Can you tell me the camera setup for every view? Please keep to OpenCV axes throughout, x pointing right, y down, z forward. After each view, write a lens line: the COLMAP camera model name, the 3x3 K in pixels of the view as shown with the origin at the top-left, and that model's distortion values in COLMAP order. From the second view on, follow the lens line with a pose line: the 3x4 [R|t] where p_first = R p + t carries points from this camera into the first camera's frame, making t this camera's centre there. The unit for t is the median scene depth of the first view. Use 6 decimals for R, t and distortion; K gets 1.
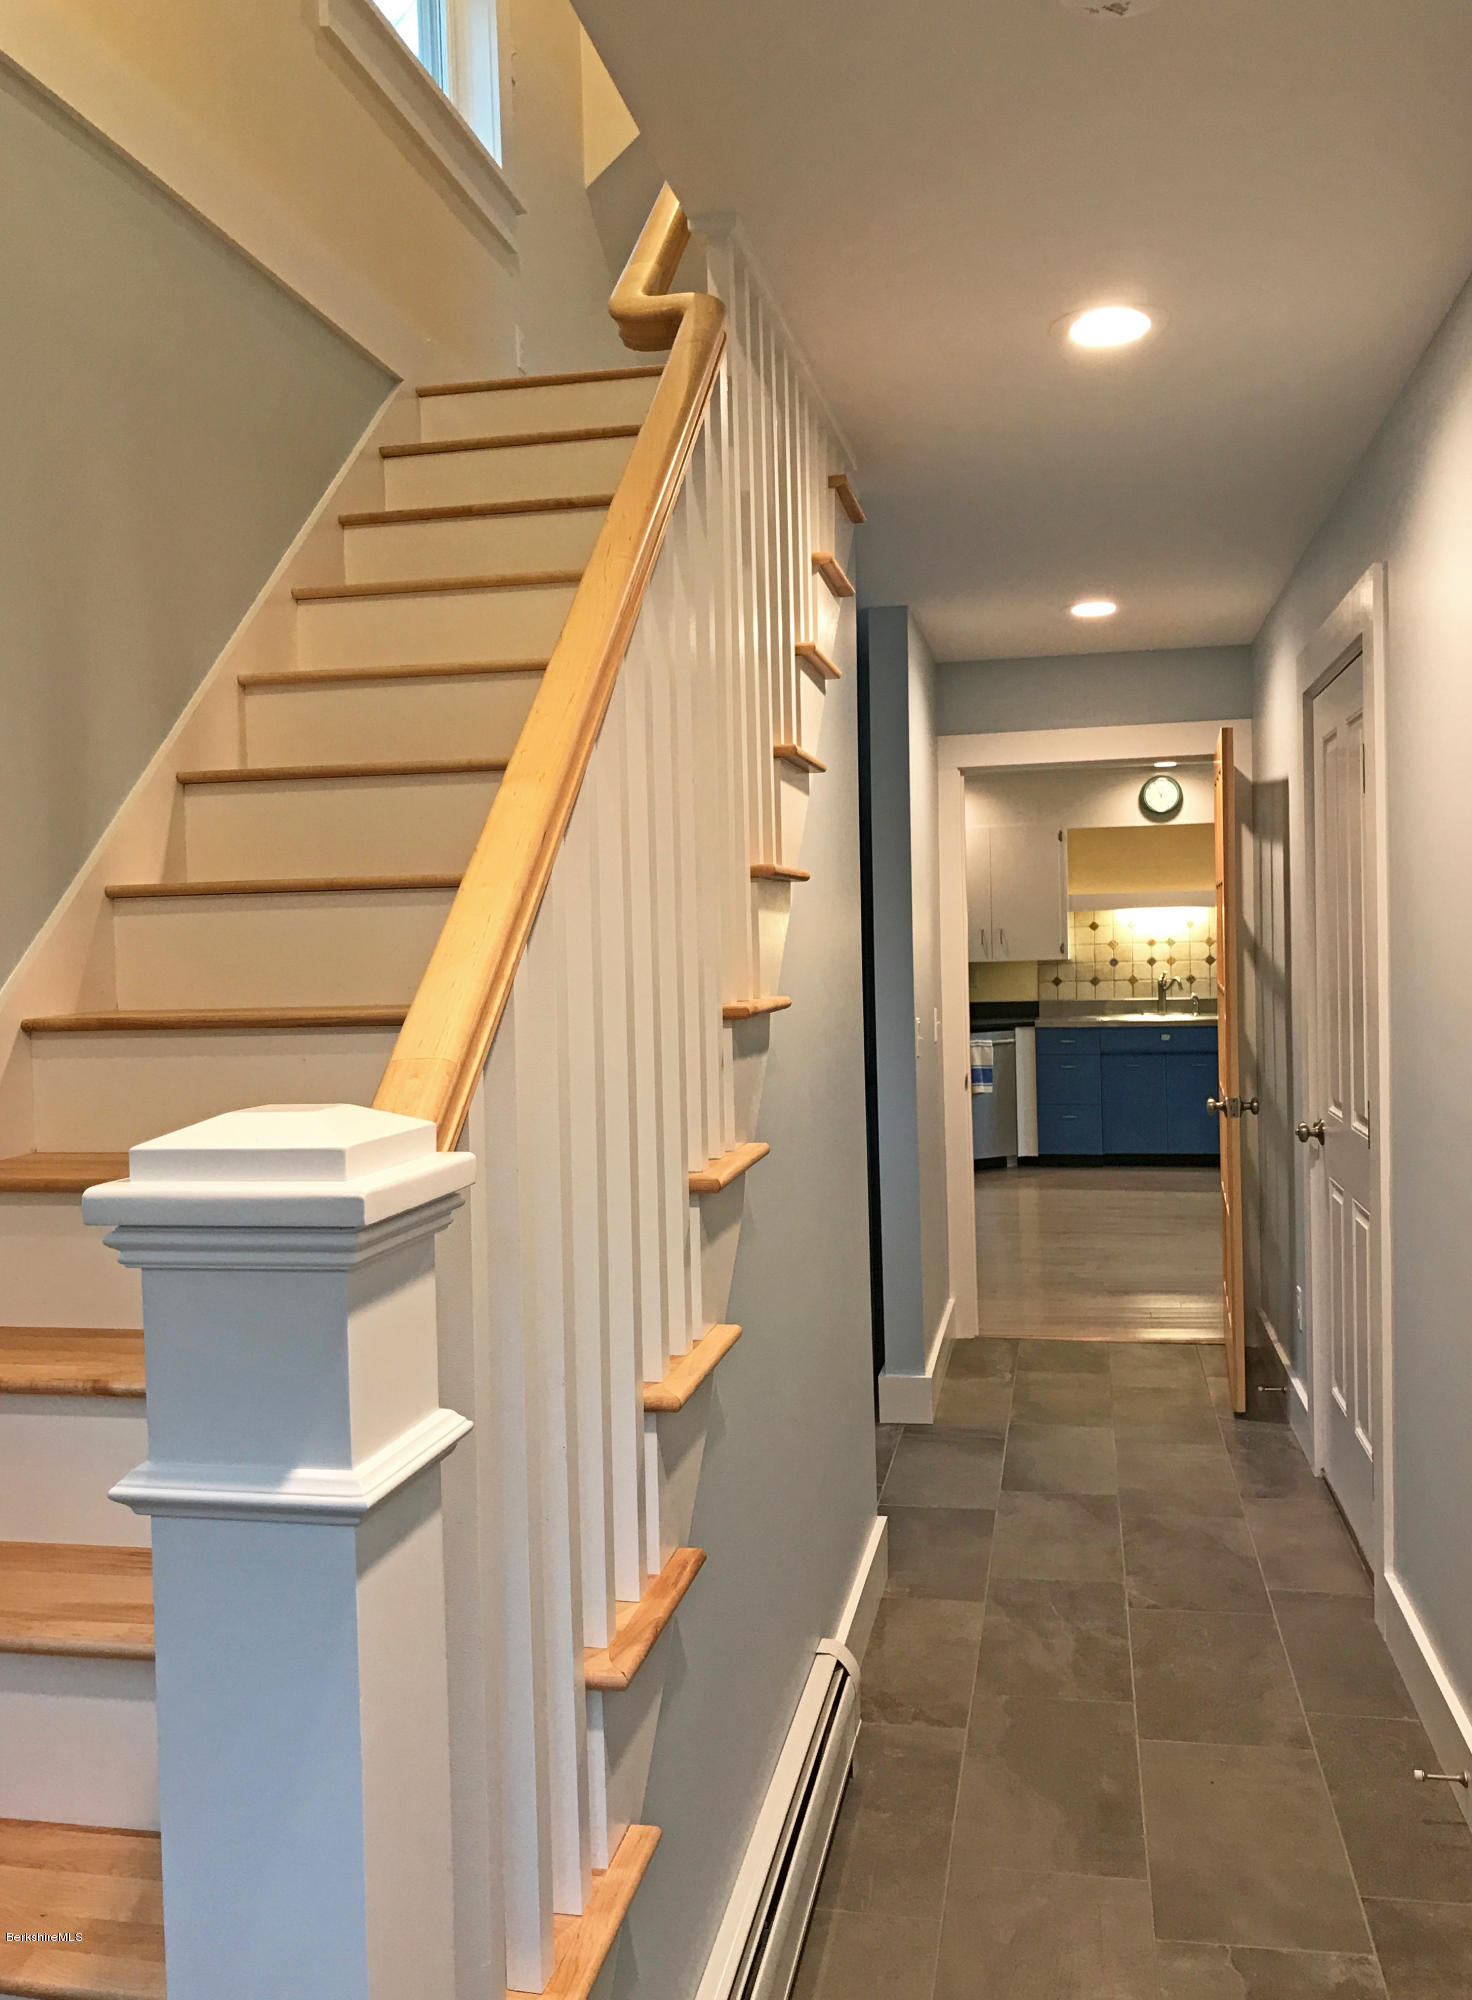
lens RADIAL K [[1728.0, 0, 736.1], [0, 1728.0, 997.0], [0, 0, 1]] dist [-0.005983, 0.000632]
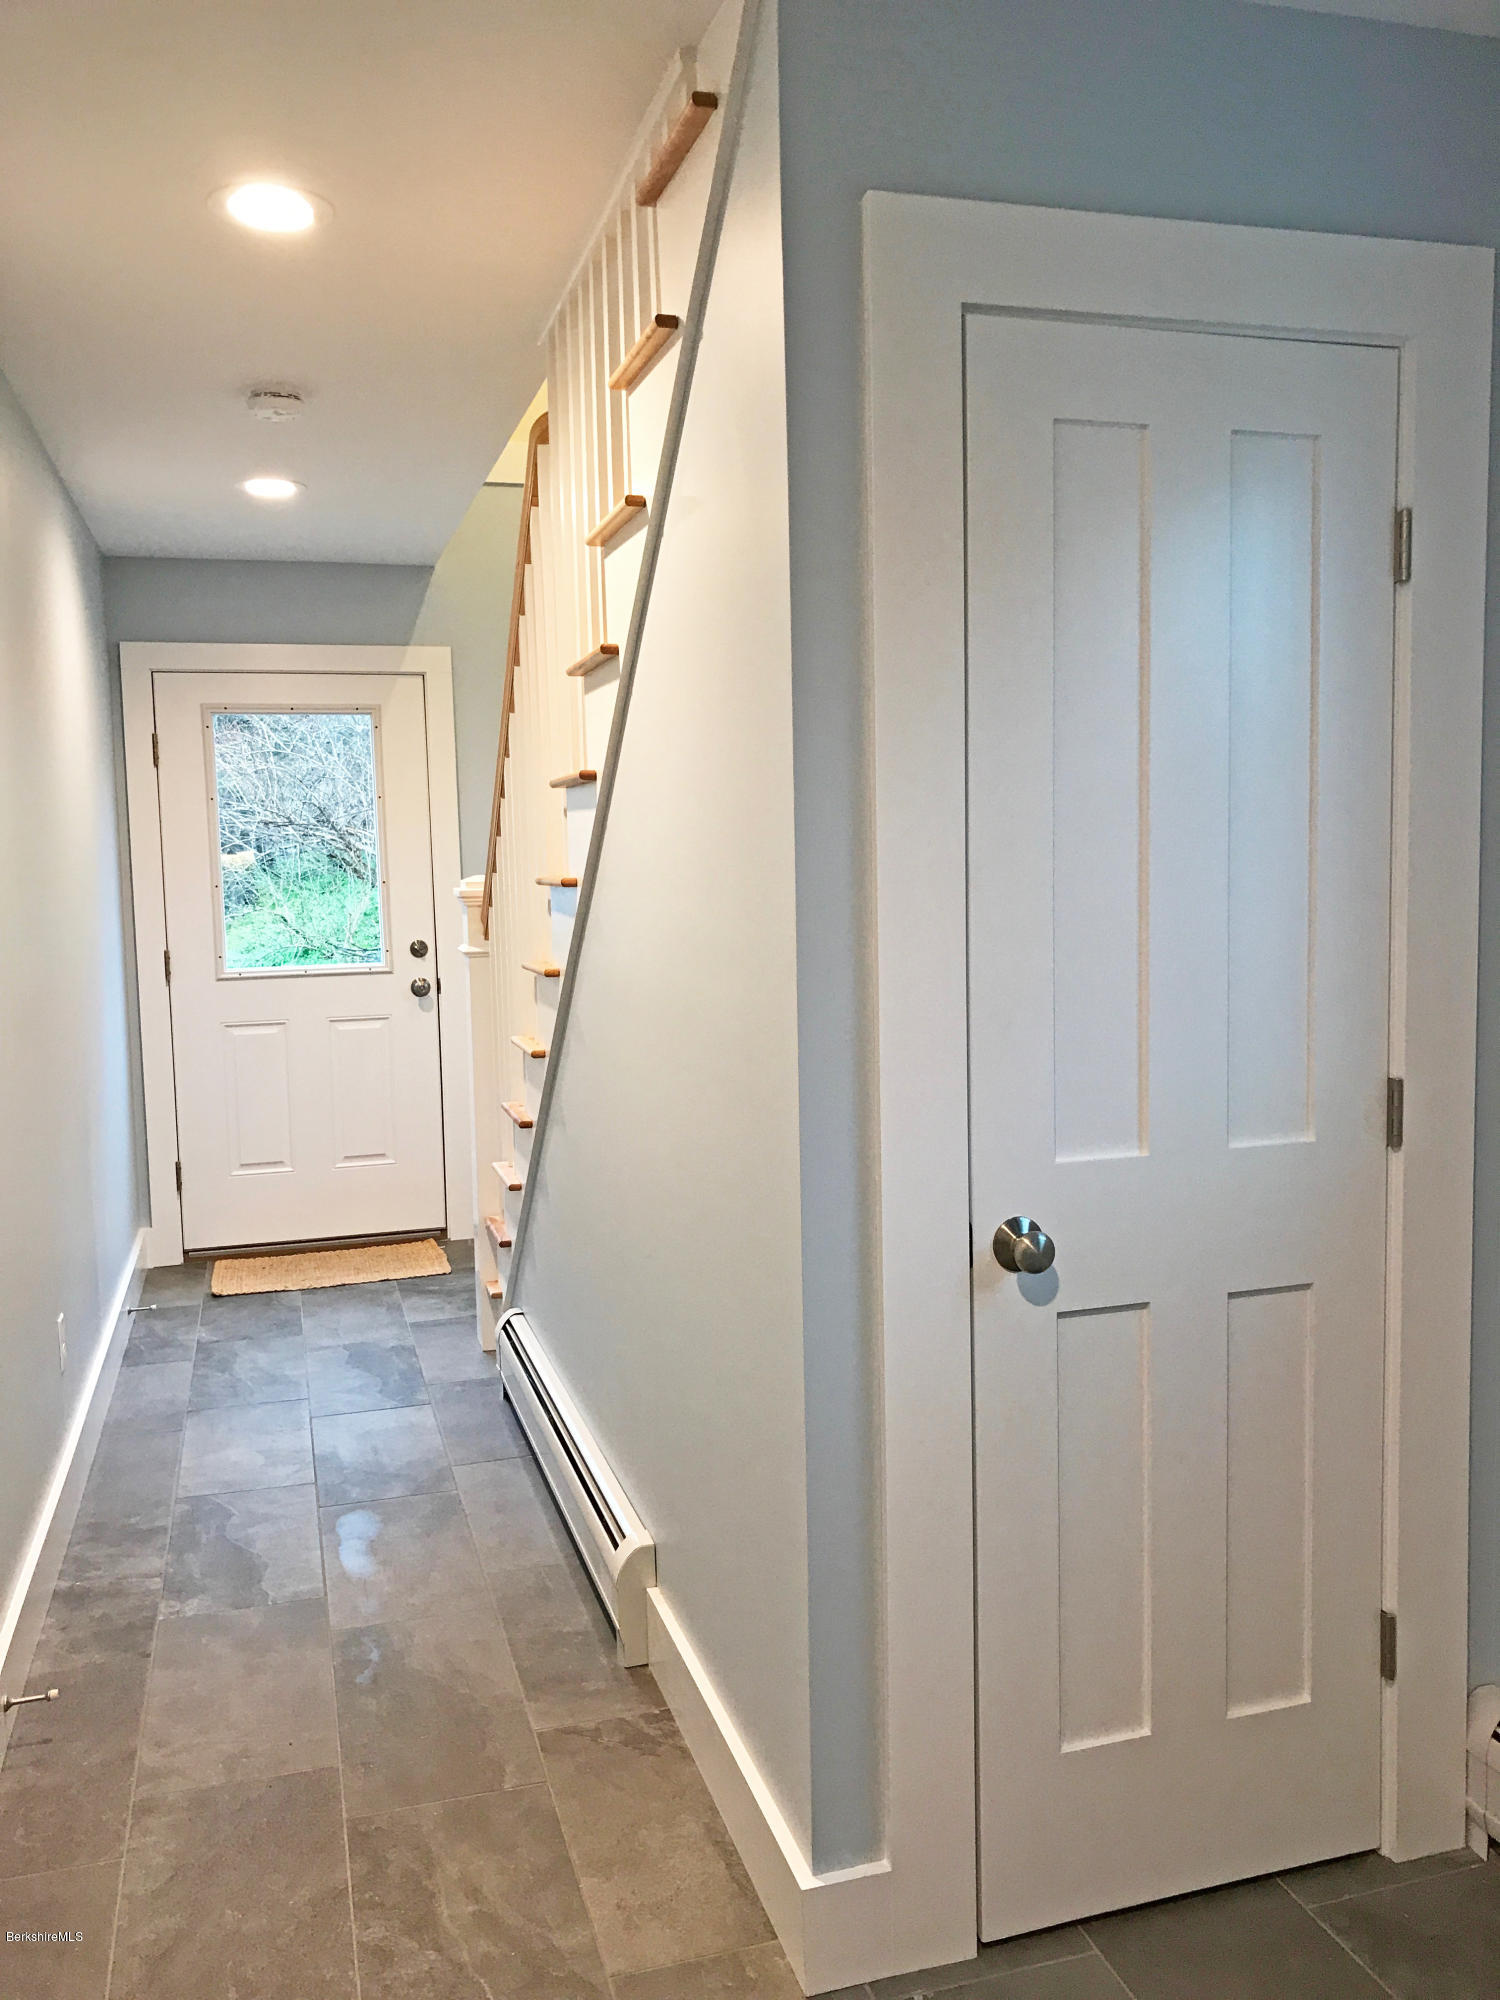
lens RADIAL K [[1660.4, 0, 754.1], [0, 1660.4, 1004.6], [0, 0, 1]] dist [0.033272, -0.032621]
pose [[-0.886812, 0.085015, -0.454243, 0.386452], [0.029619, 0.991368, 0.127716, -0.049095], [0.461180, 0.099806, -0.881675, 1.751516]]
